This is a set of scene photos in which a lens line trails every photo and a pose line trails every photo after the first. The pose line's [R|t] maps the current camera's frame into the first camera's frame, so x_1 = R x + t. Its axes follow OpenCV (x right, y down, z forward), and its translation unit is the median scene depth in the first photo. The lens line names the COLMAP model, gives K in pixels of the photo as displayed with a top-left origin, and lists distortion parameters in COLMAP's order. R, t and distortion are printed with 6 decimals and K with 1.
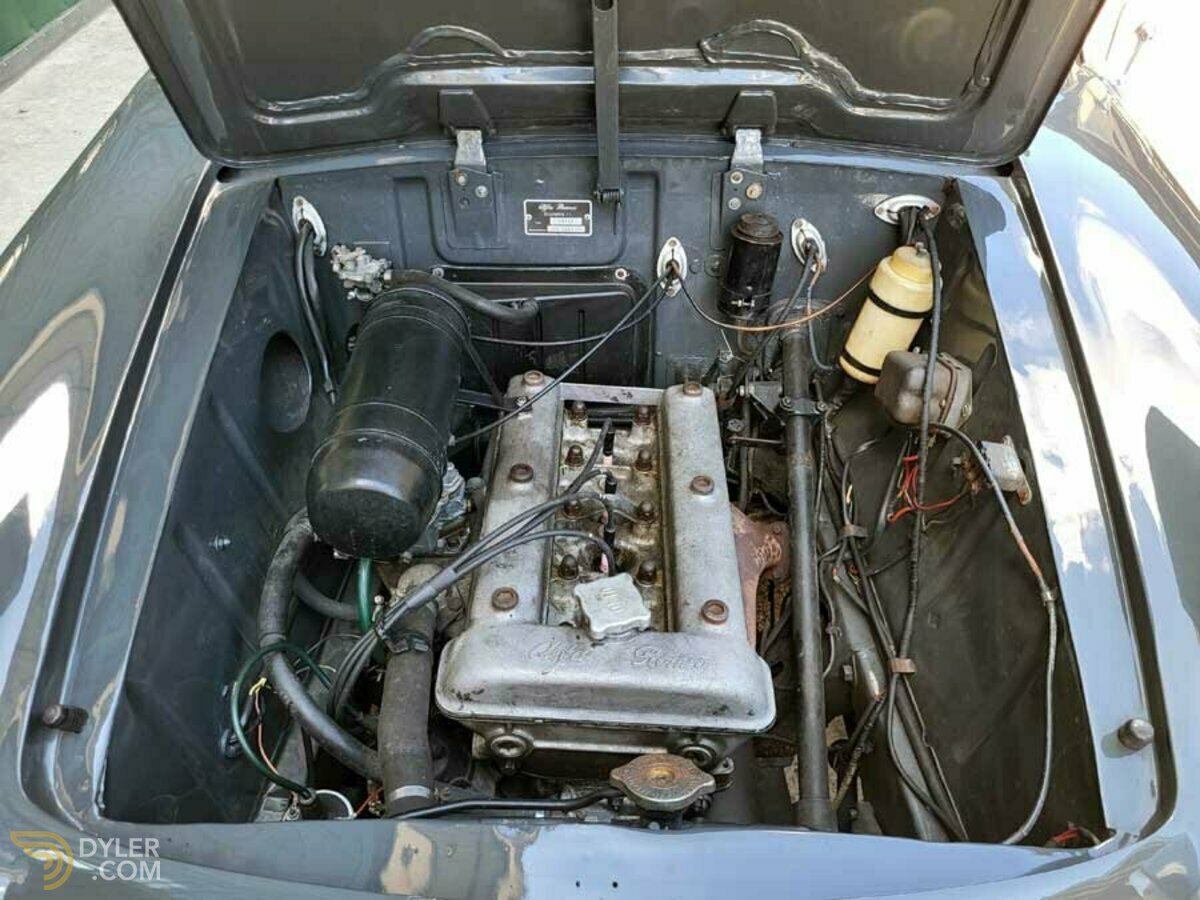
lens RADIAL K [[920.3, 0, 598.8], [0, 920.3, 443.3], [0, 0, 1]] dist [0.043423, -0.031329]
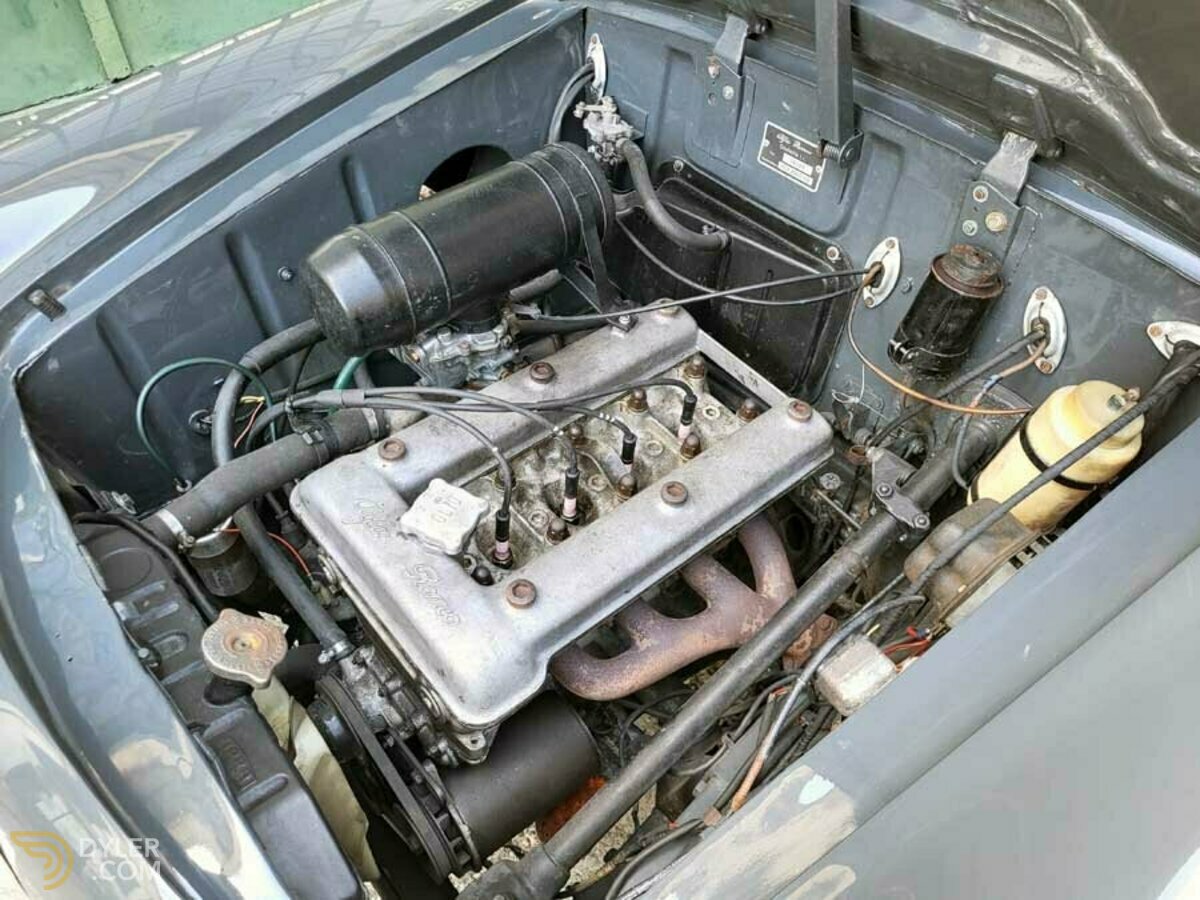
lens RADIAL K [[920.3, 0, 598.5], [0, 920.3, 456.4], [0, 0, 1]] dist [0.043423, -0.031329]
pose [[0.665903, 0.552104, -0.501752, 0.419035], [-0.503114, 0.828938, 0.244412, -0.137044], [0.550862, 0.089684, 0.829764, 0.228384]]
